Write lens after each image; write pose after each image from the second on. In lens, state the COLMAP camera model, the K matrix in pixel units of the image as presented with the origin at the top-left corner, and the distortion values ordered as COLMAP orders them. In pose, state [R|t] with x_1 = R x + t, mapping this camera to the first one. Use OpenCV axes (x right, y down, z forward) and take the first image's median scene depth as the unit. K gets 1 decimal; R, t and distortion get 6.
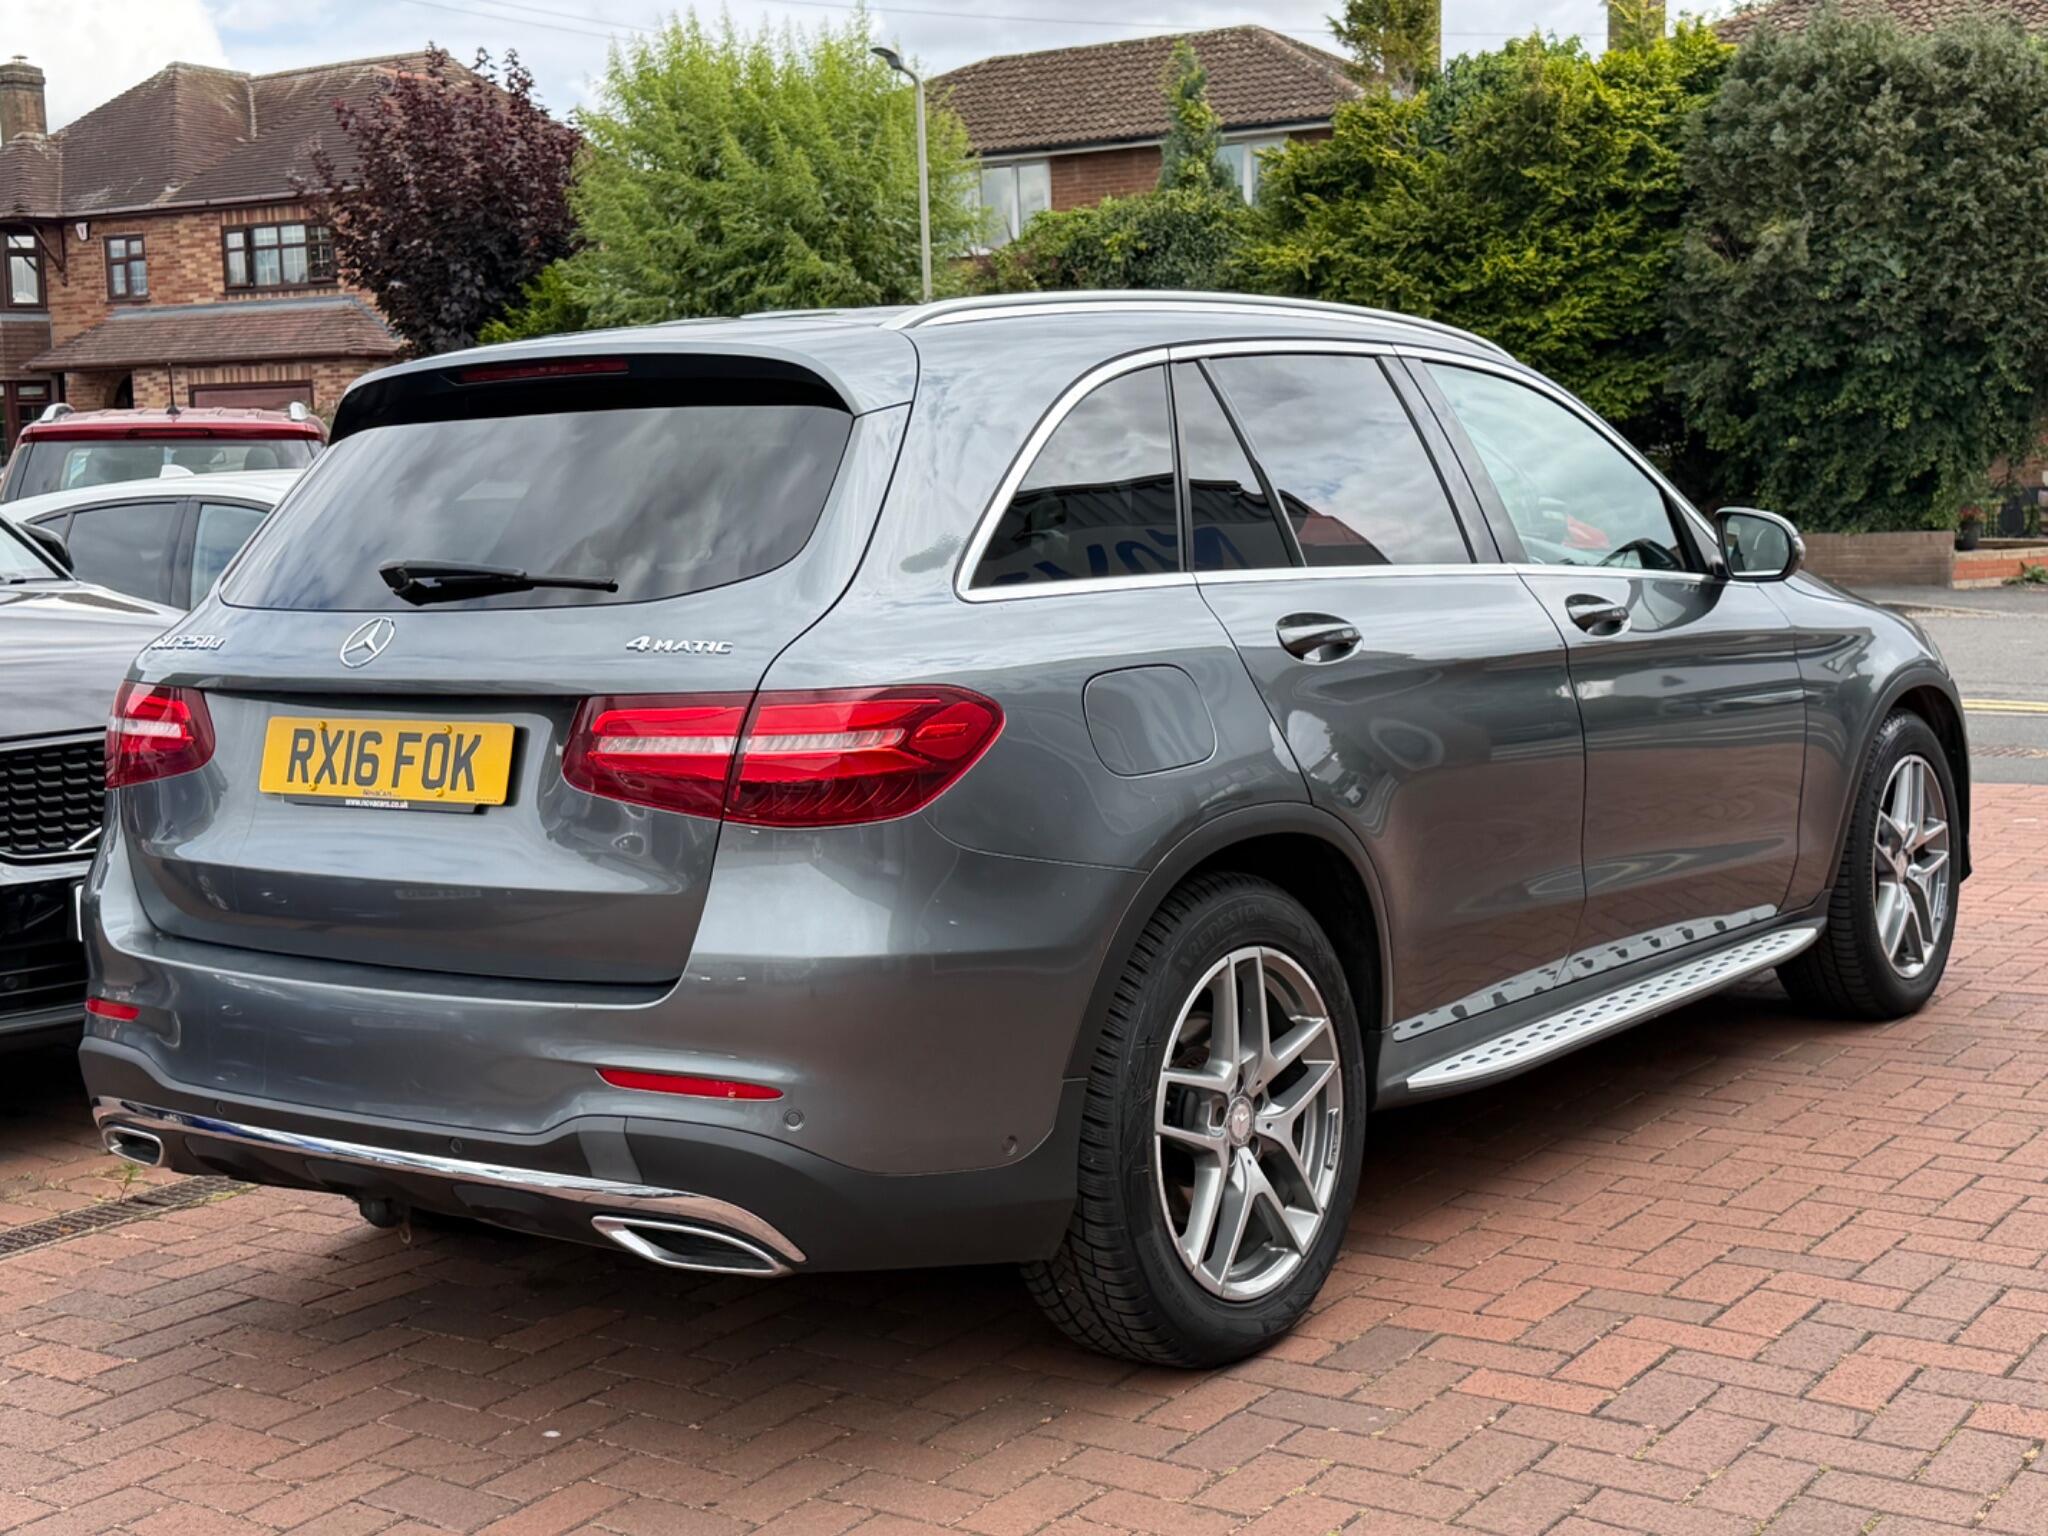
lens RADIAL K [[2620.7, 0, 1018.0], [0, 2620.7, 774.0], [0, 0, 1]] dist [0.216925, -0.522762]
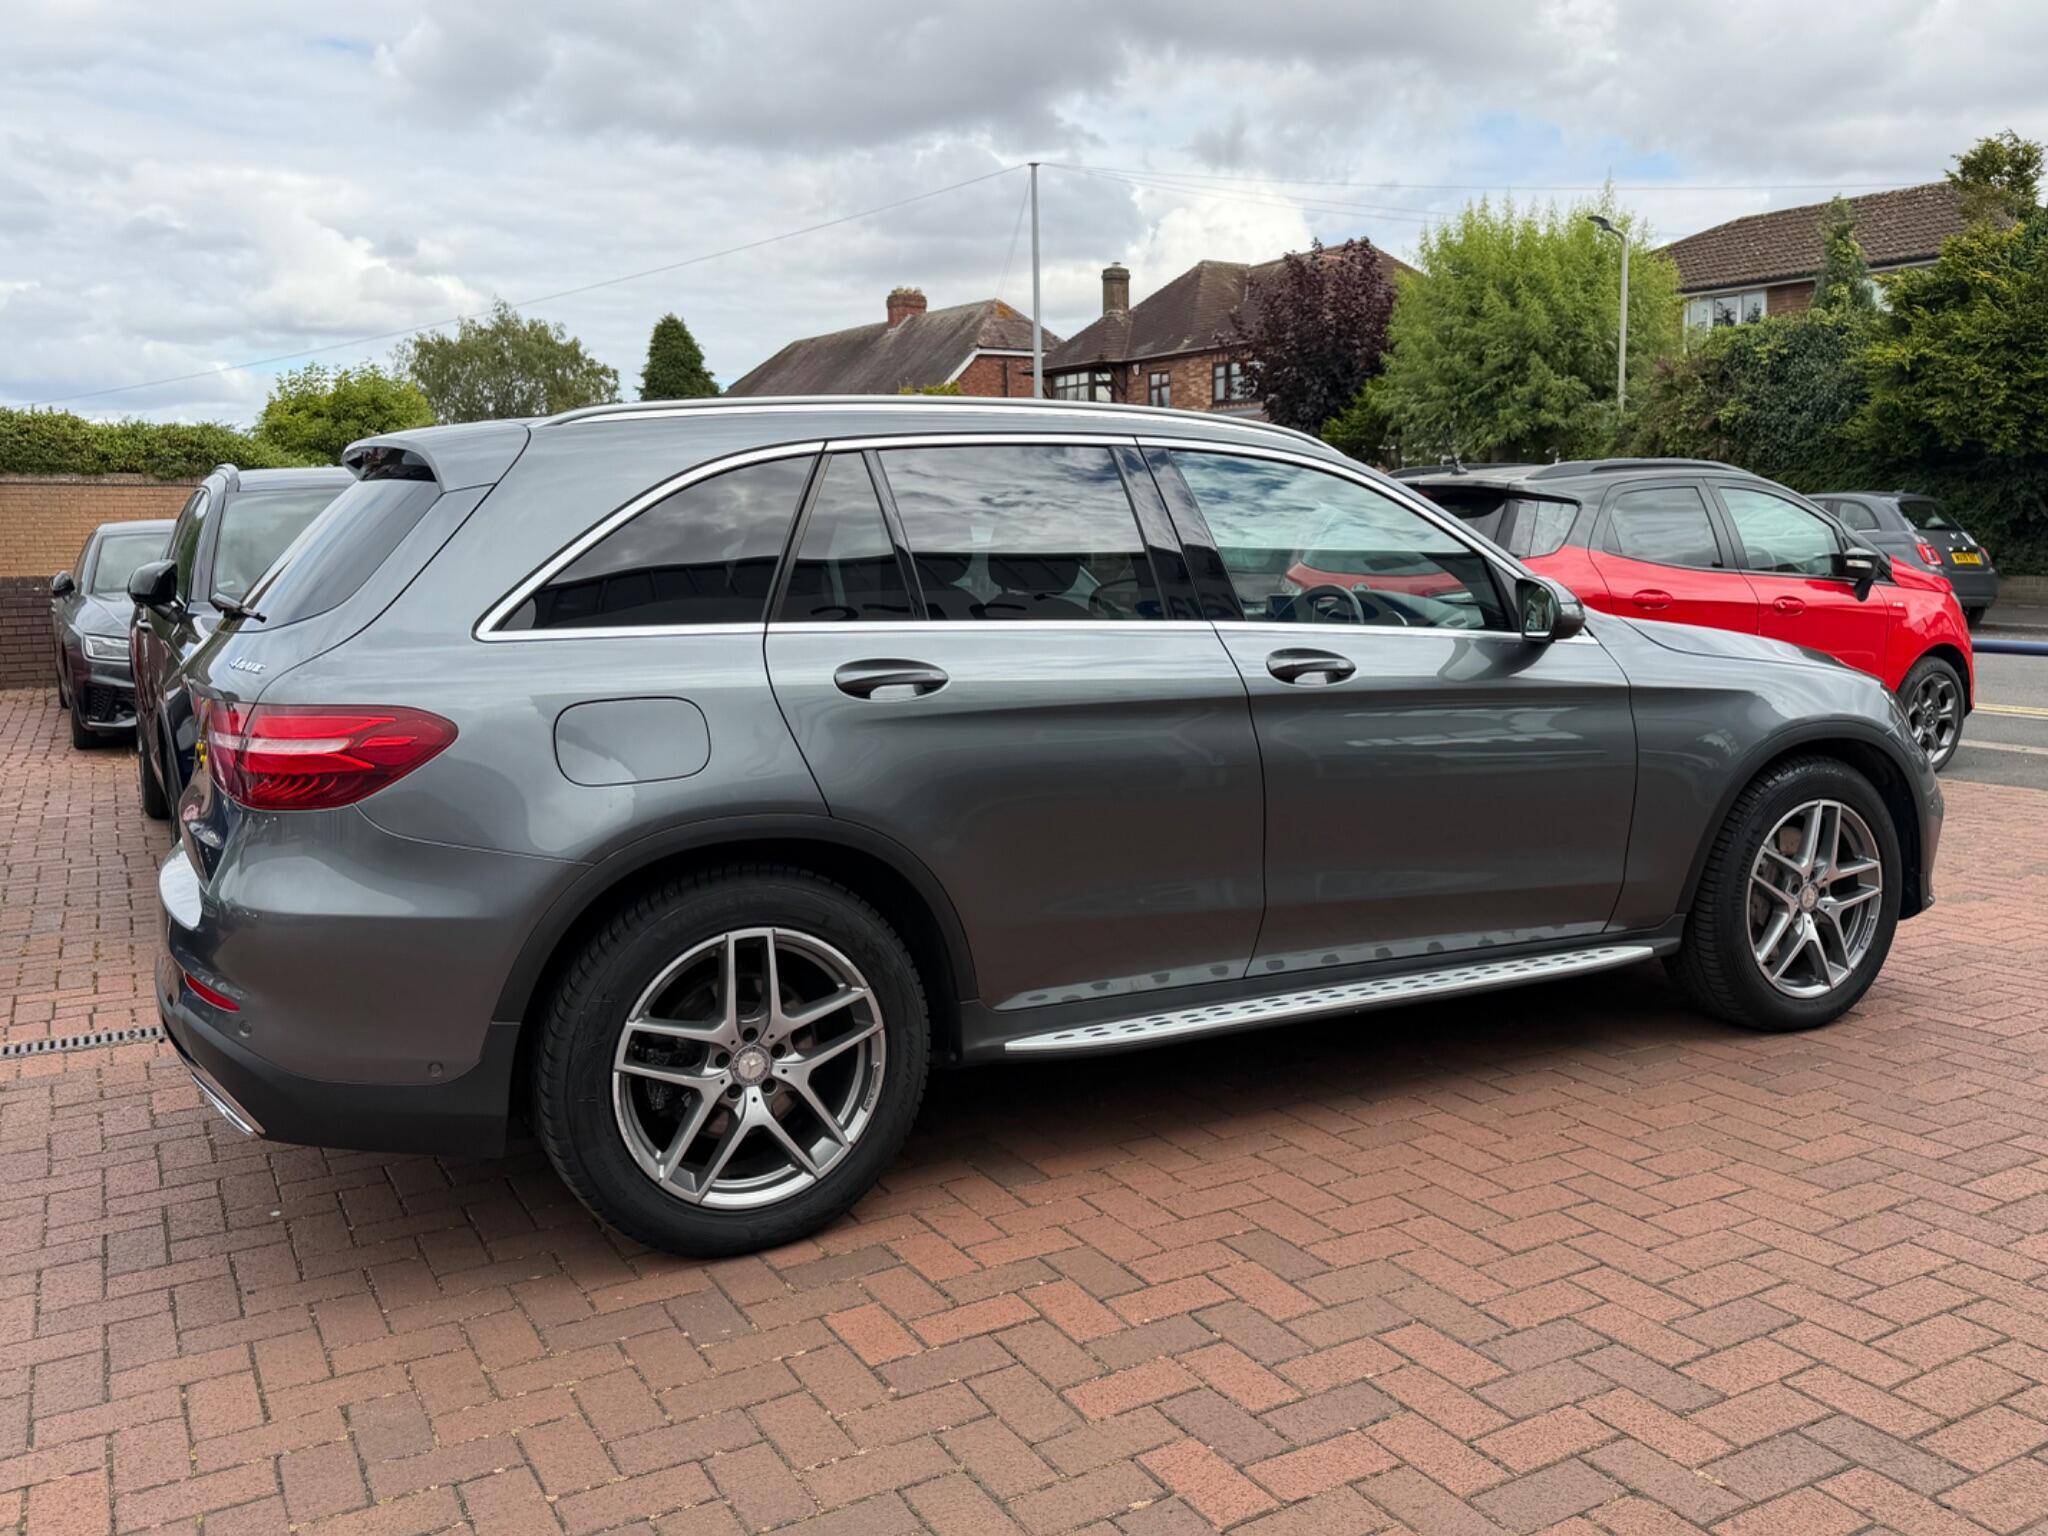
lens RADIAL K [[1662.4, 0, 1018.9], [0, 1662.4, 761.3], [0, 0, 1]] dist [0.146152, -0.277527]
pose [[0.898602, 0.074307, -0.432427, 0.359688], [-0.060004, 0.997107, 0.046650, -0.038311], [0.434642, -0.015972, 0.900462, 0.233227]]
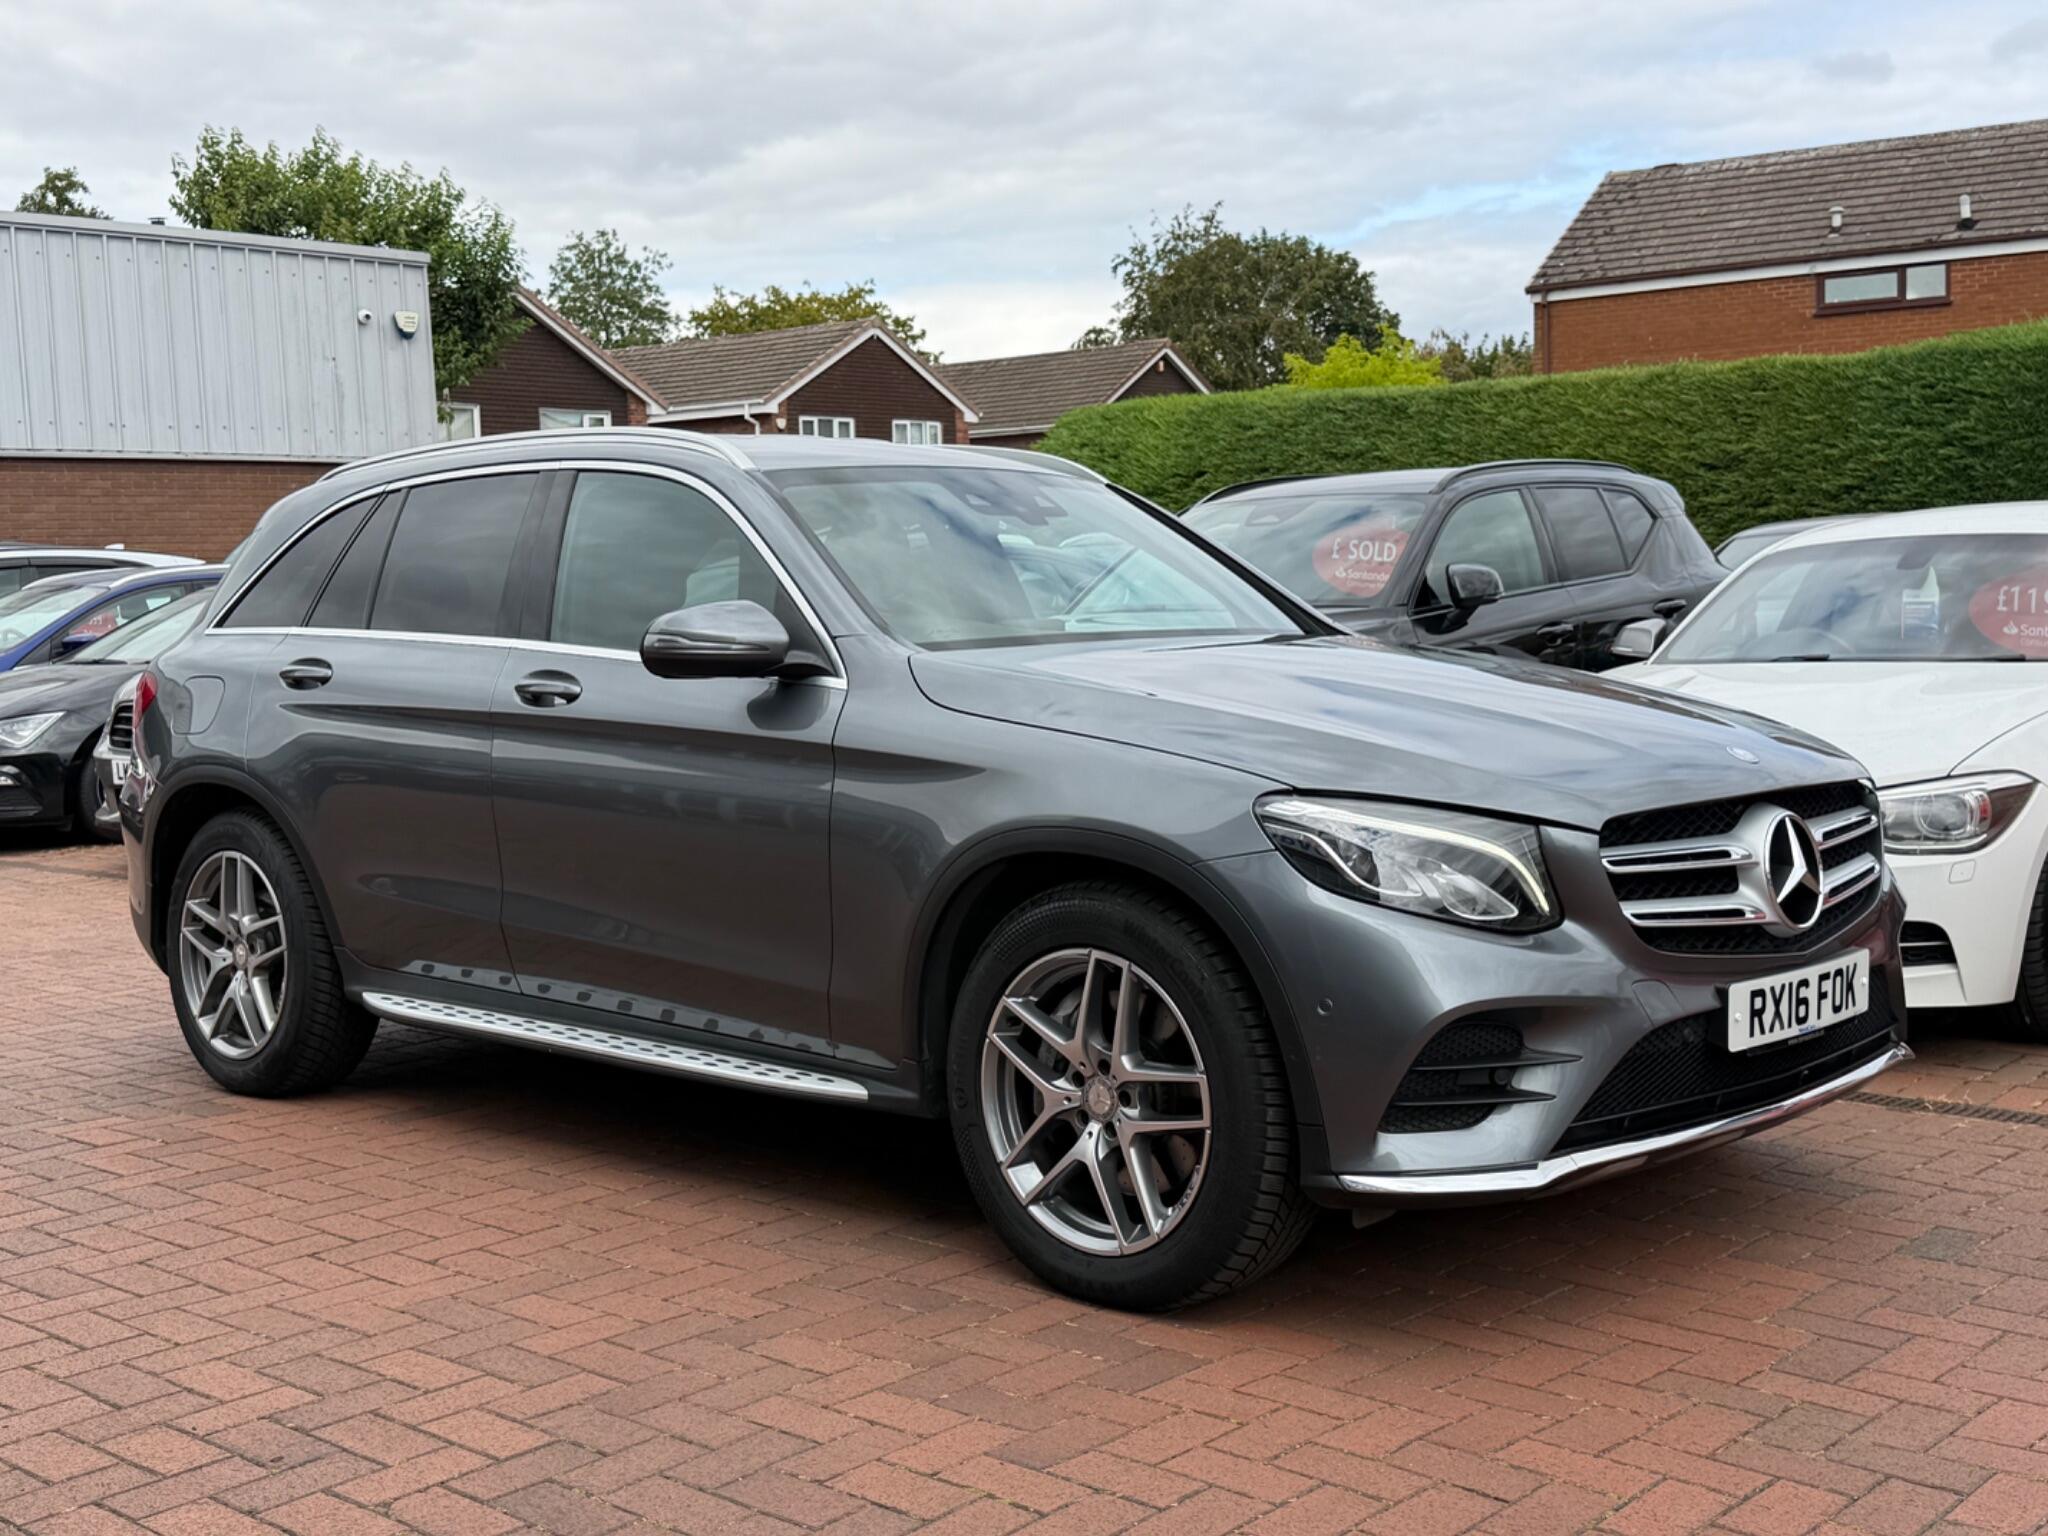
lens RADIAL K [[2365.0, 0, 1026.8], [0, 2365.0, 773.9], [0, 0, 1]] dist [0.220317, -0.529006]
pose [[-0.112827, 0.109176, -0.987598, 1.034796], [-0.081763, 0.989554, 0.118733, -0.138447], [0.990245, 0.094145, -0.102721, 1.112537]]
